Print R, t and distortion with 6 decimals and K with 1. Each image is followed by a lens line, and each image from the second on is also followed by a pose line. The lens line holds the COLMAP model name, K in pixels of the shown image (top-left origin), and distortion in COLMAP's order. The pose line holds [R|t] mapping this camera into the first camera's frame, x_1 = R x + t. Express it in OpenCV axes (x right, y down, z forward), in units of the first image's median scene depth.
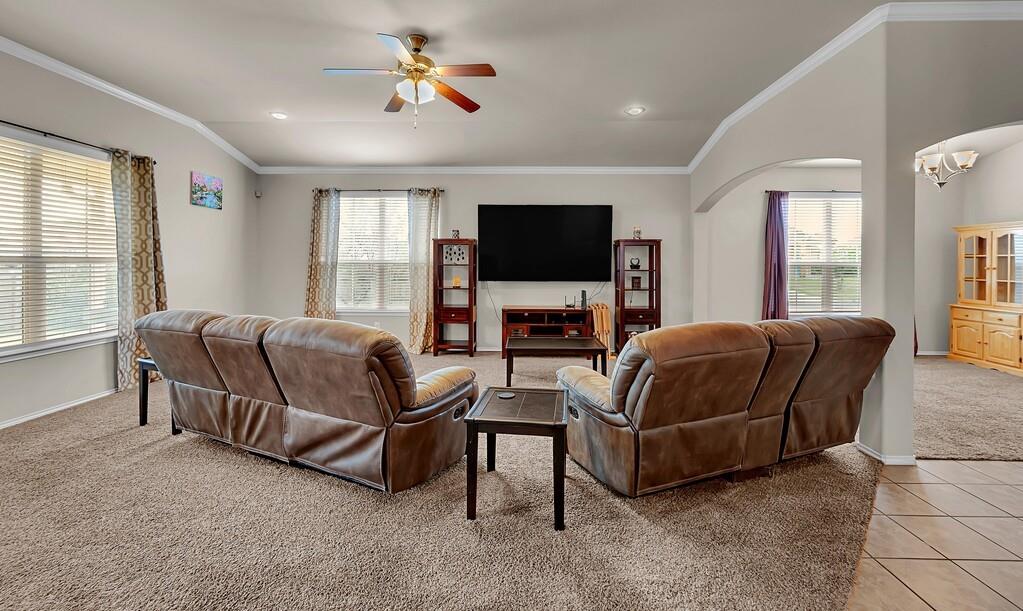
lens RADIAL K [[411.5, 0, 510.8], [0, 411.5, 262.8], [0, 0, 1]] dist [-0.001999, -0.000210]
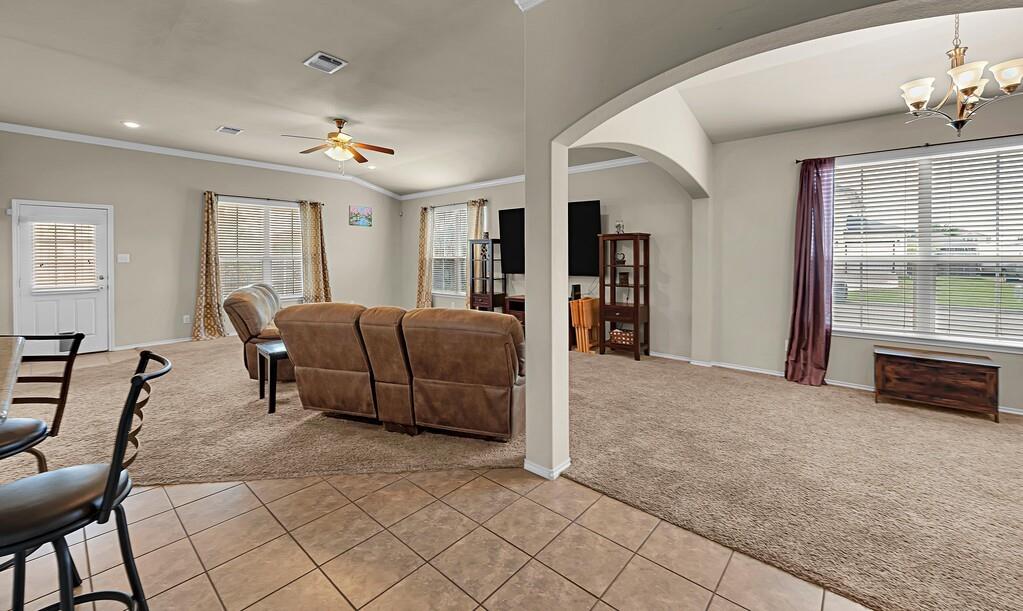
lens RADIAL K [[411.5, 0, 510.8], [0, 411.5, 262.8], [0, 0, 1]] dist [-0.001999, -0.000210]
pose [[0.767357, 0.003813, -0.641209, 0.719891], [0.004063, 0.999933, 0.010809, -0.000326], [0.641207, -0.010899, 0.767290, 0.095273]]
